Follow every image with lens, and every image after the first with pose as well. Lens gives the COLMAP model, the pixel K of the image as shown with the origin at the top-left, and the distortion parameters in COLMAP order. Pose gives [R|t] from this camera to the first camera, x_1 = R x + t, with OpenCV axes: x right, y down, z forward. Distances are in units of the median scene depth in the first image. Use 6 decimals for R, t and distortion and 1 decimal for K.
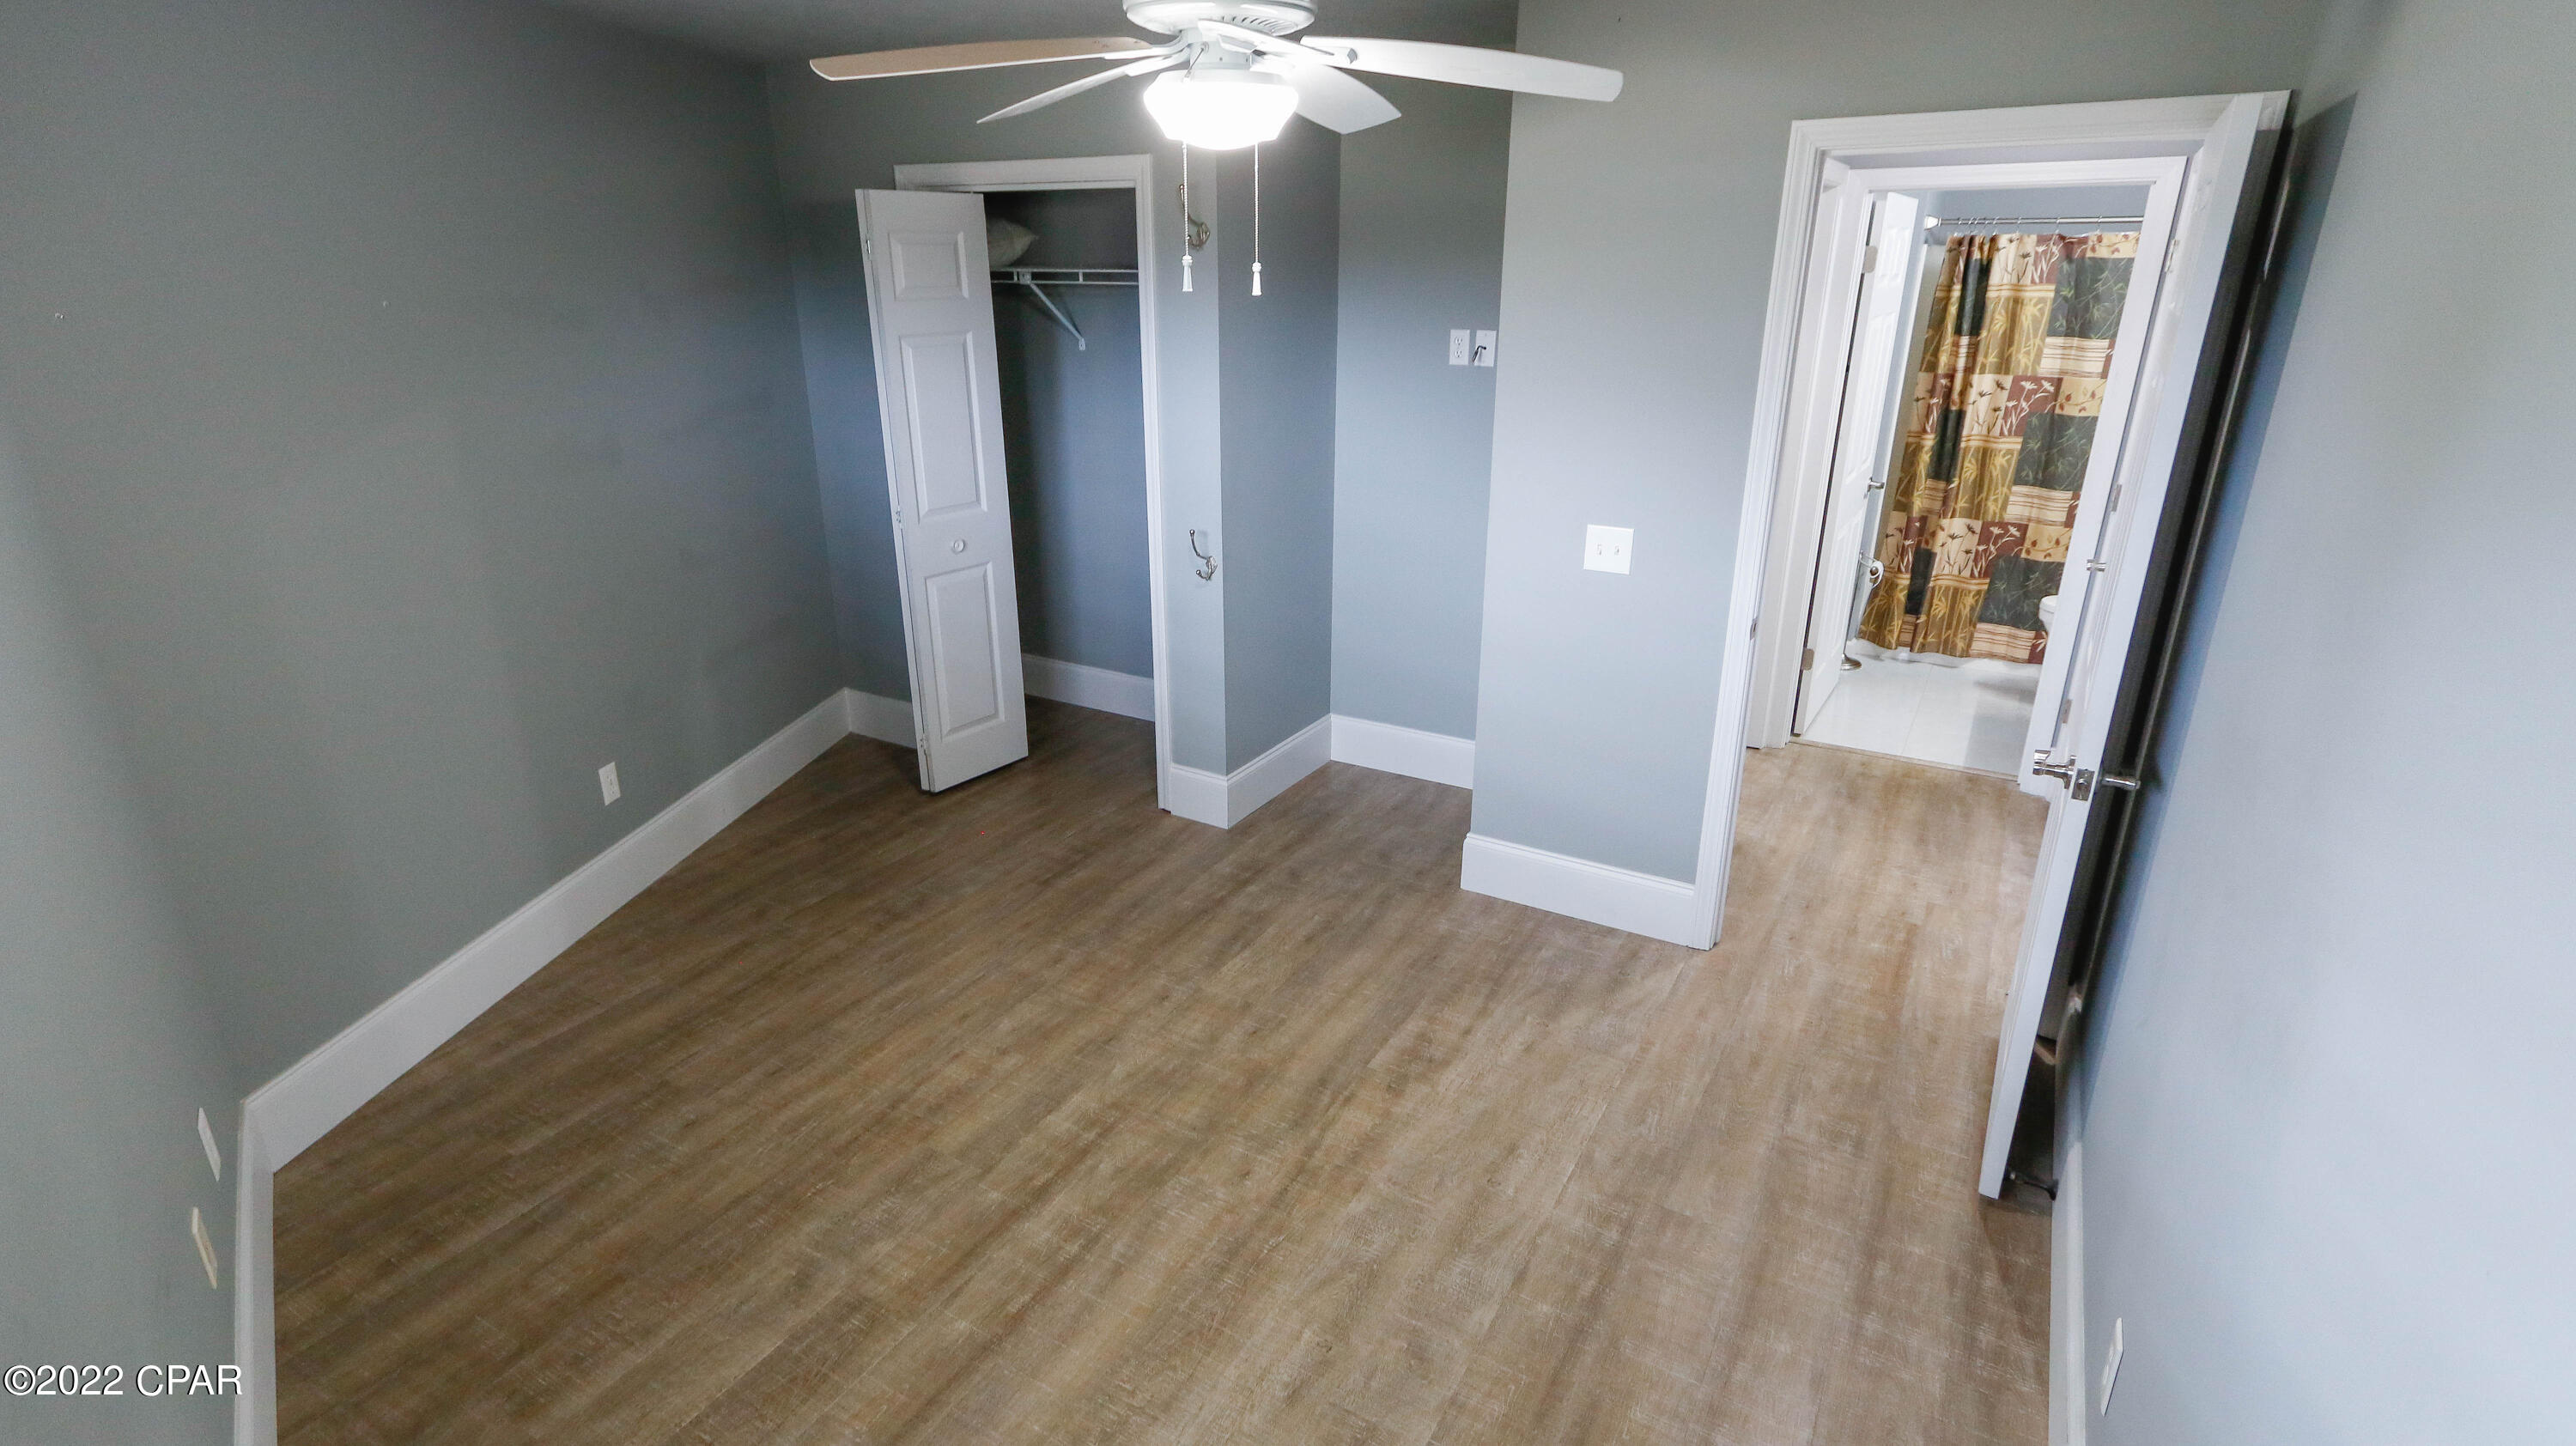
lens RADIAL K [[1207.8, 0, 1301.5], [0, 1207.8, 747.6], [0, 0, 1]] dist [-0.005100, -0.001464]
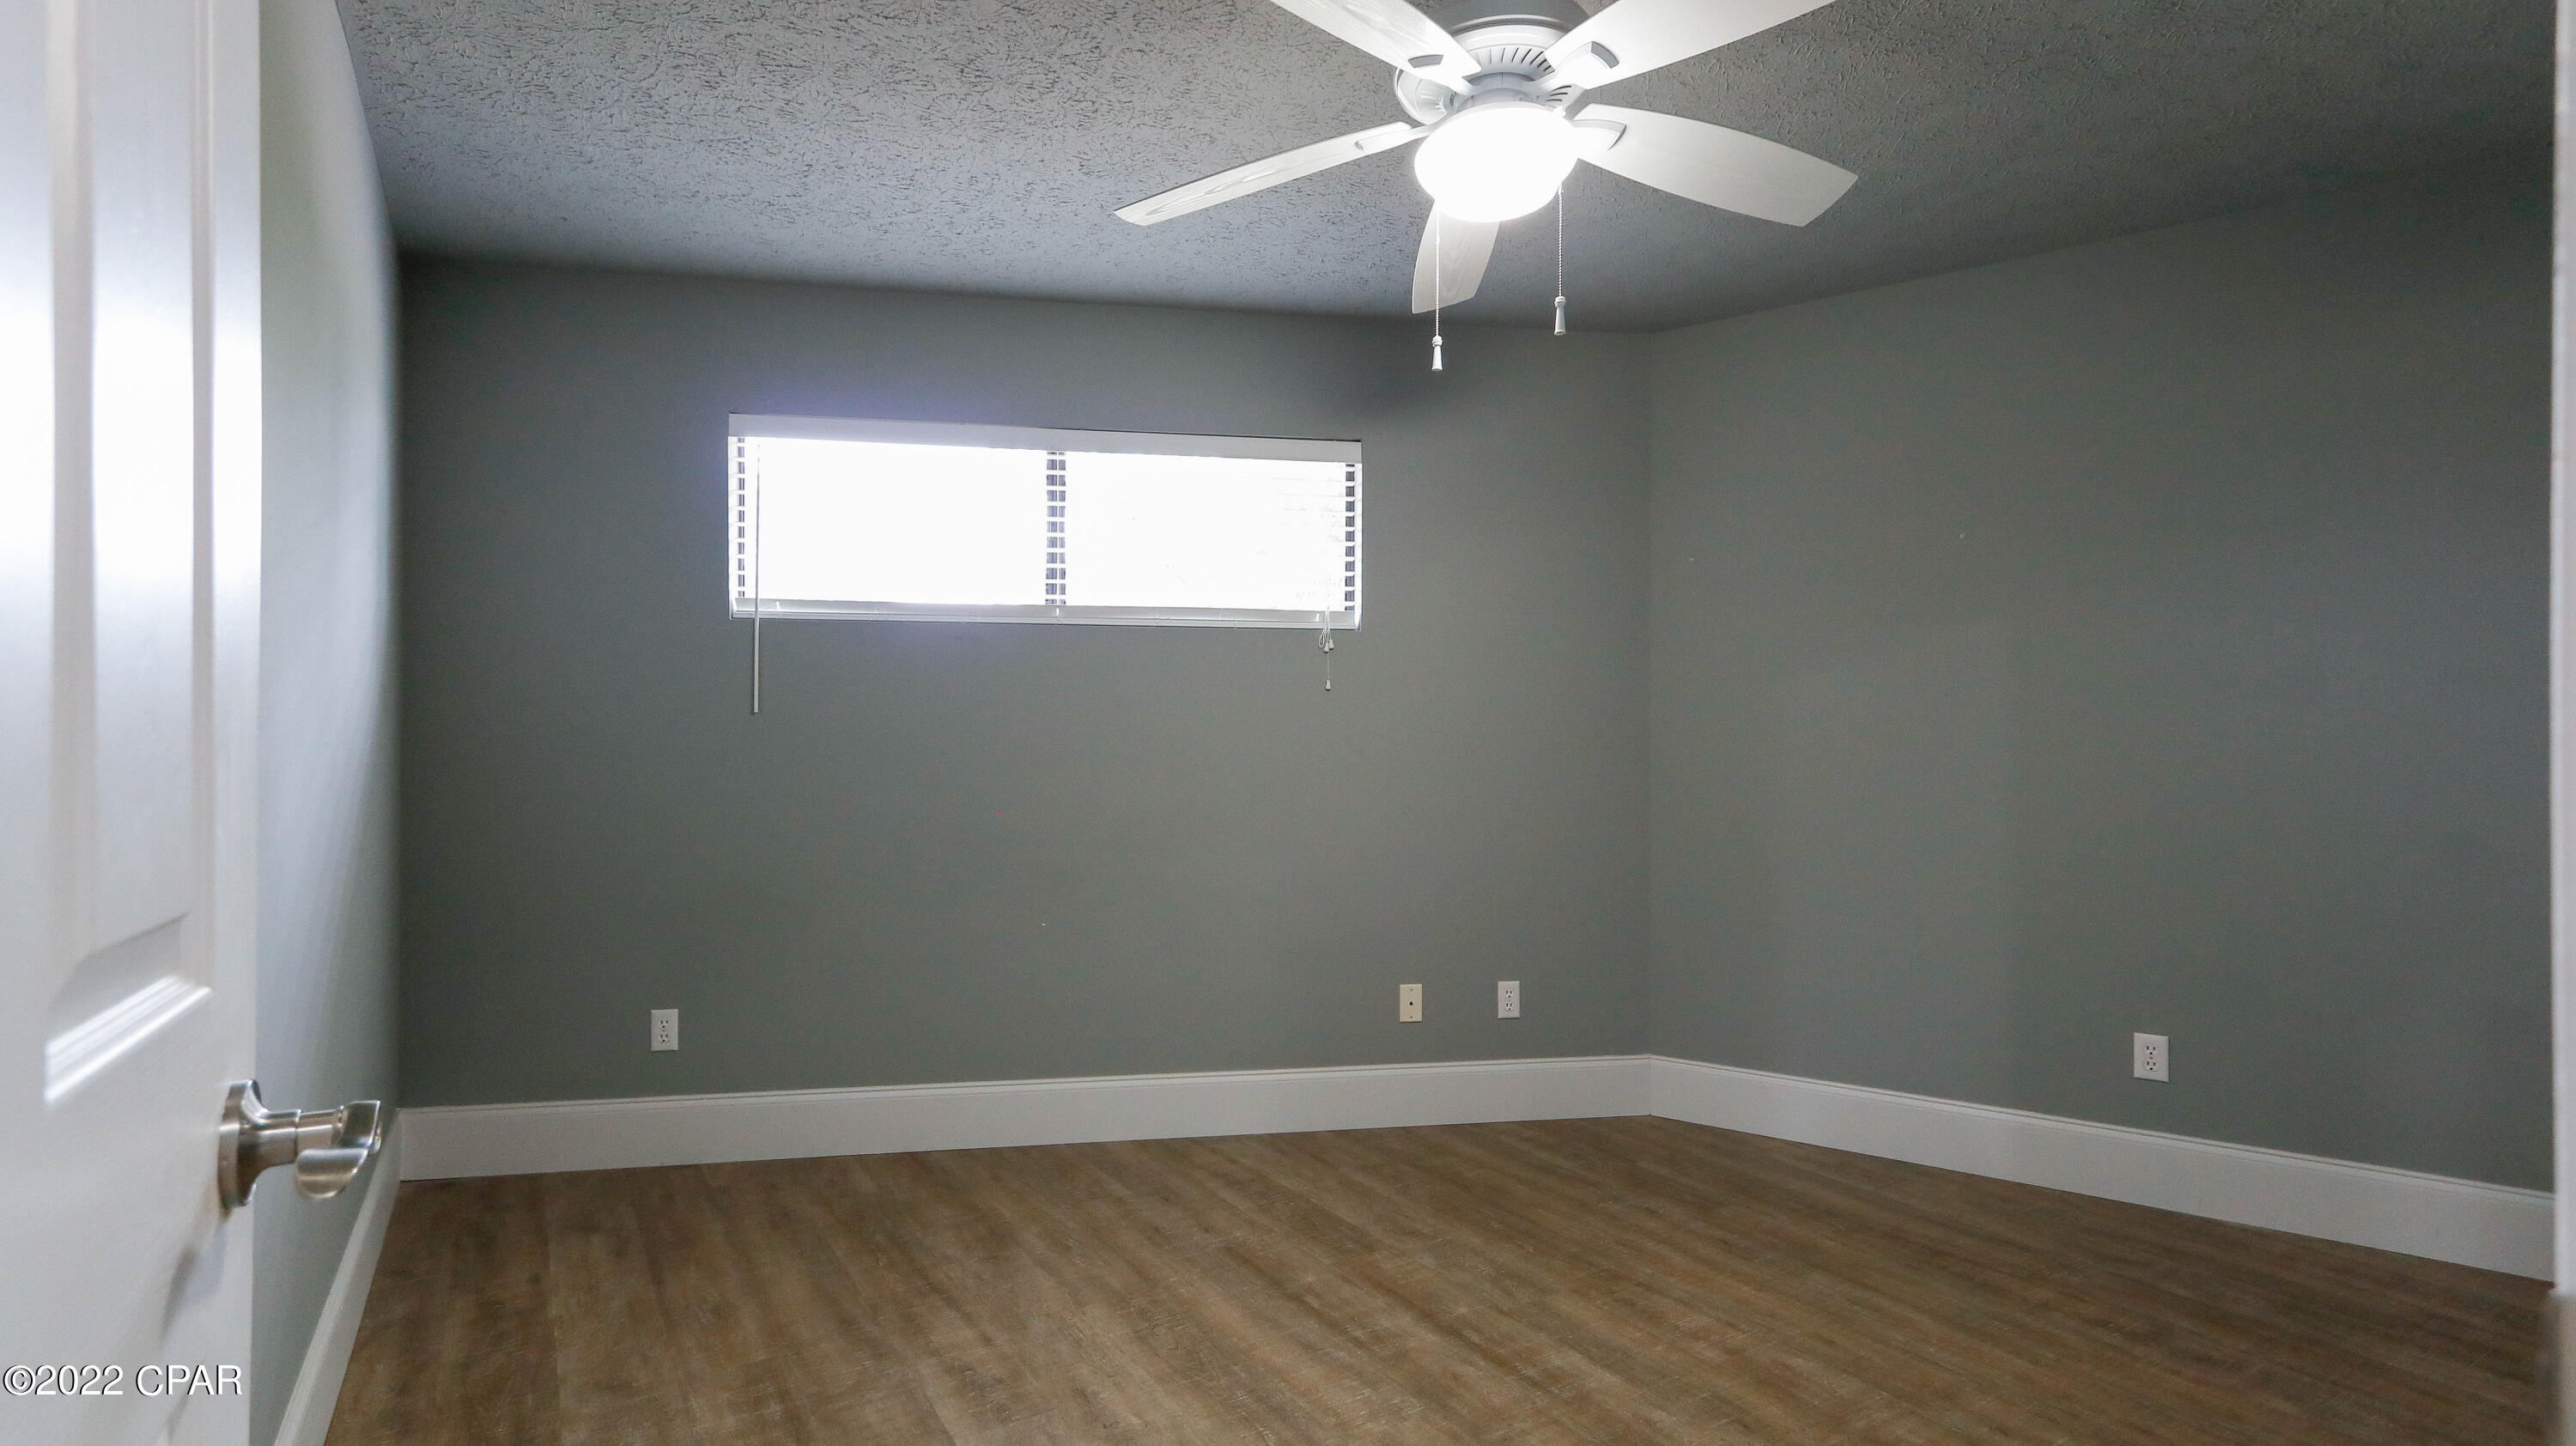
lens RADIAL K [[1207.8, 0, 1301.5], [0, 1207.8, 747.6], [0, 0, 1]] dist [-0.005100, -0.001464]
pose [[-0.458036, -0.003017, -0.888929, 0.654968], [-0.326326, 0.930748, 0.164986, -0.169261], [0.826870, 0.365650, -0.427300, 1.097843]]
